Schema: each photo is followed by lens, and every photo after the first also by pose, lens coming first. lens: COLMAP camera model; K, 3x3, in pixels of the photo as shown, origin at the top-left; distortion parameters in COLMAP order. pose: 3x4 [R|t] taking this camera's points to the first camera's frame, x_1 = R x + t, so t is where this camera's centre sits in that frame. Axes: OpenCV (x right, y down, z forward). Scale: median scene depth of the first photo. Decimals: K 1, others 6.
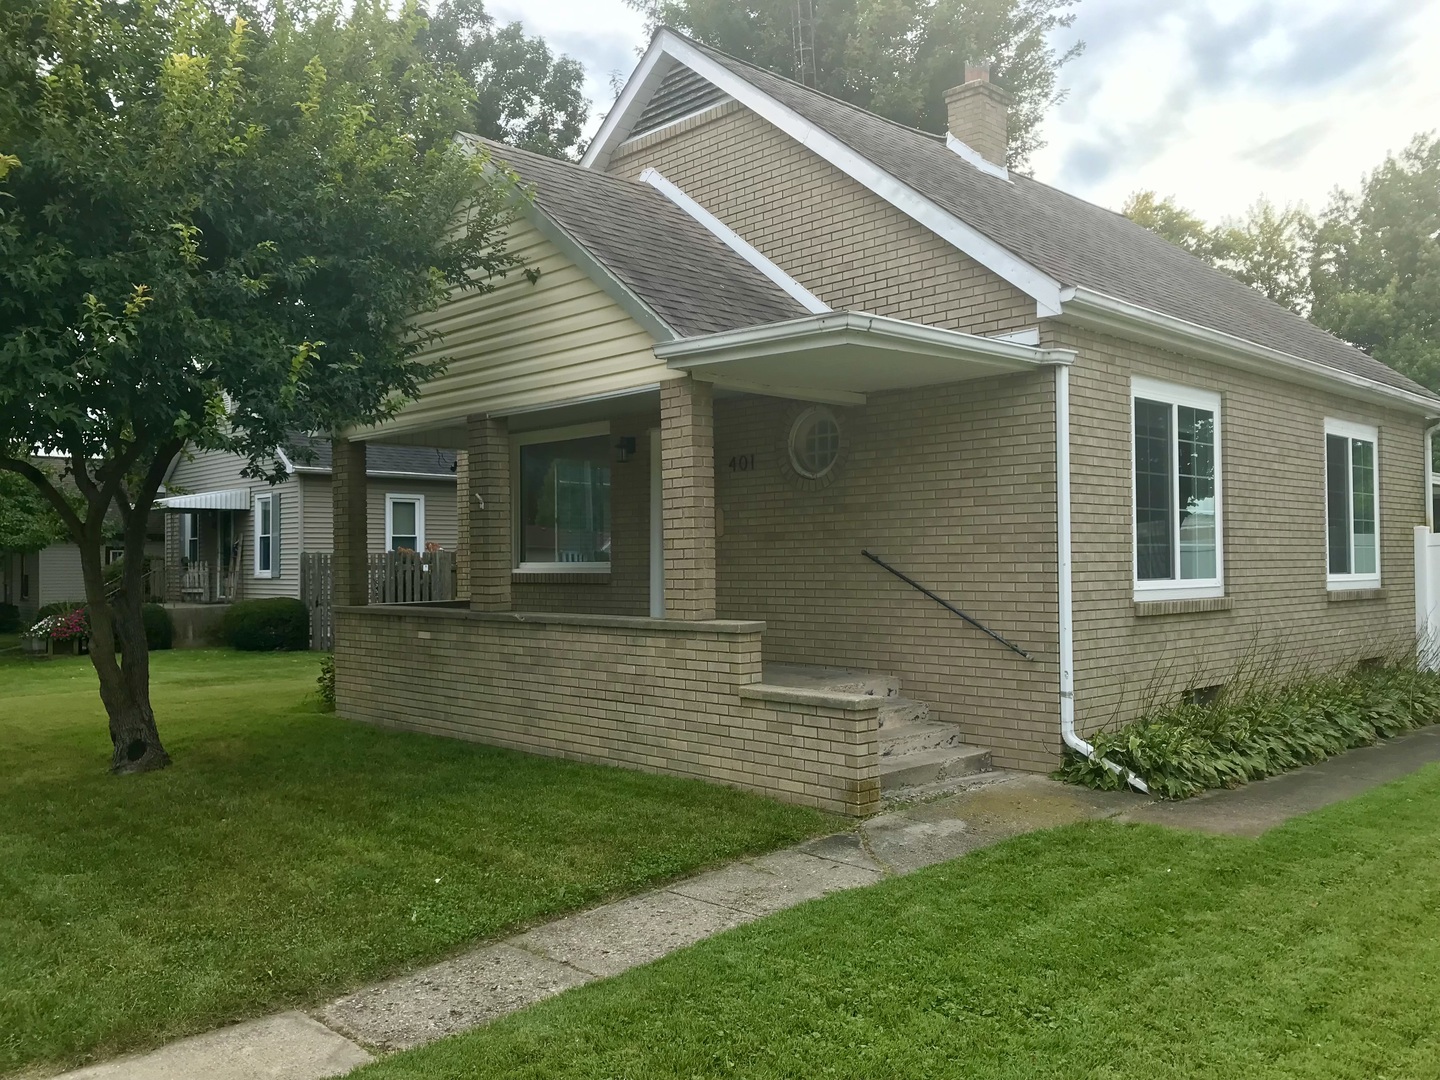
lens RADIAL K [[1155.7, 0, 720.0], [0, 1155.7, 540.0], [0, 0, 1]] dist [0.175083, 0.002535]
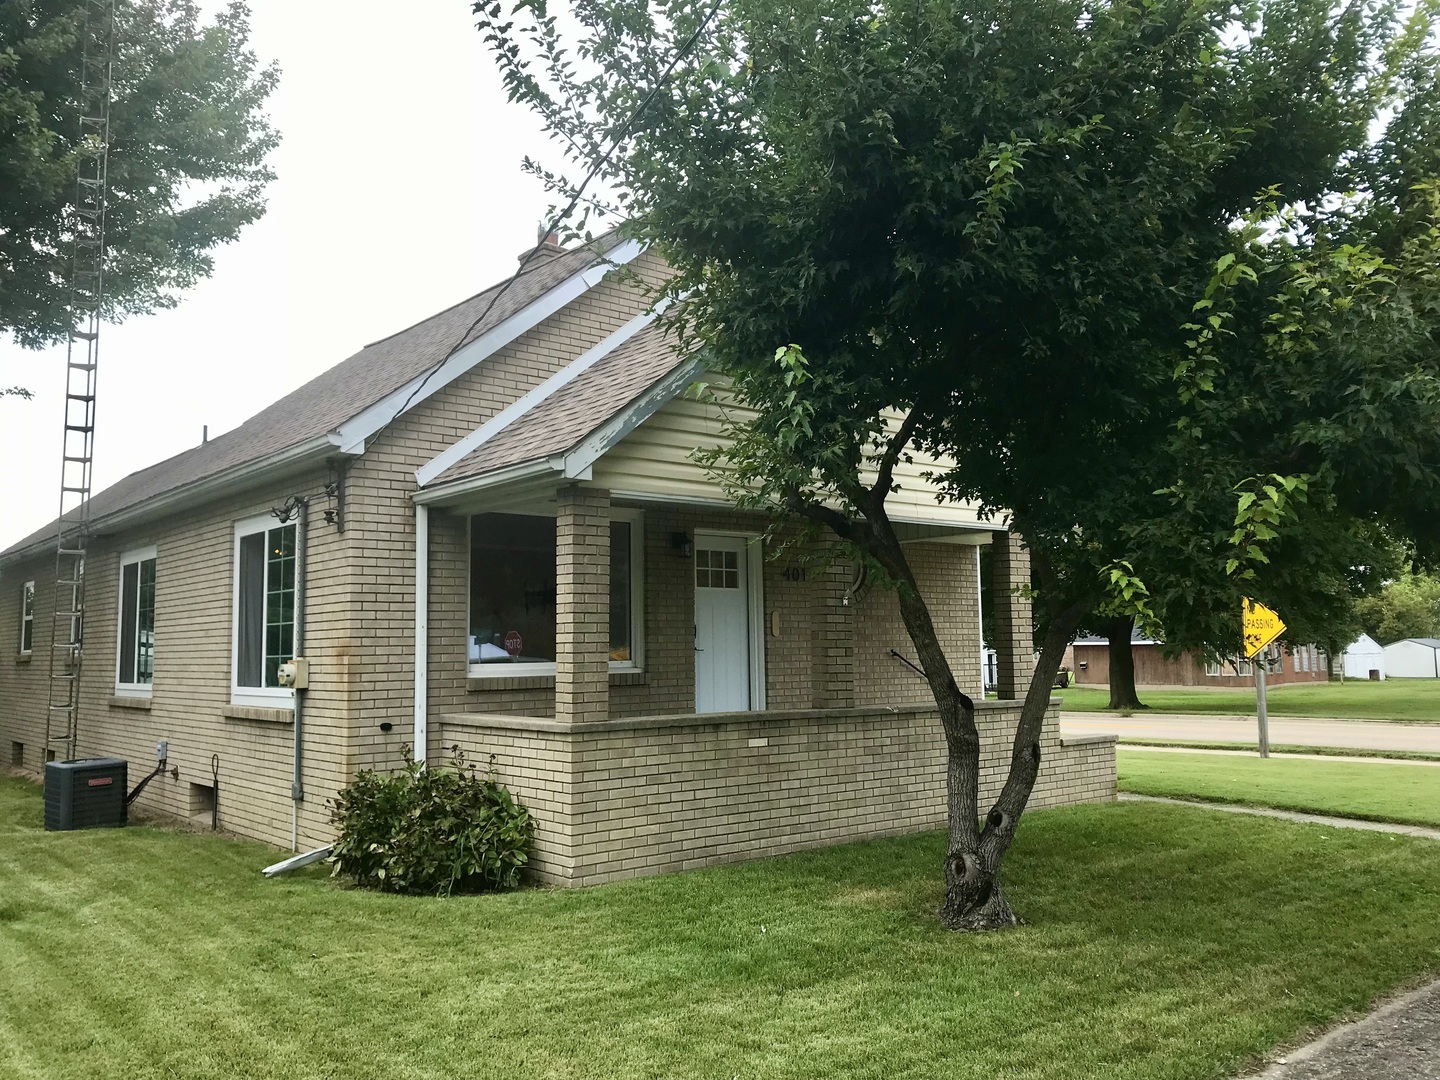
lens RADIAL K [[1155.7, 0, 720.0], [0, 1155.7, 540.0], [0, 0, 1]] dist [0.175083, 0.002535]
pose [[0.066025, 0.102756, 0.992513, -1.130870], [-0.006010, 0.994706, -0.102583, 0.019878], [-0.997800, 0.000809, 0.066293, 0.968801]]
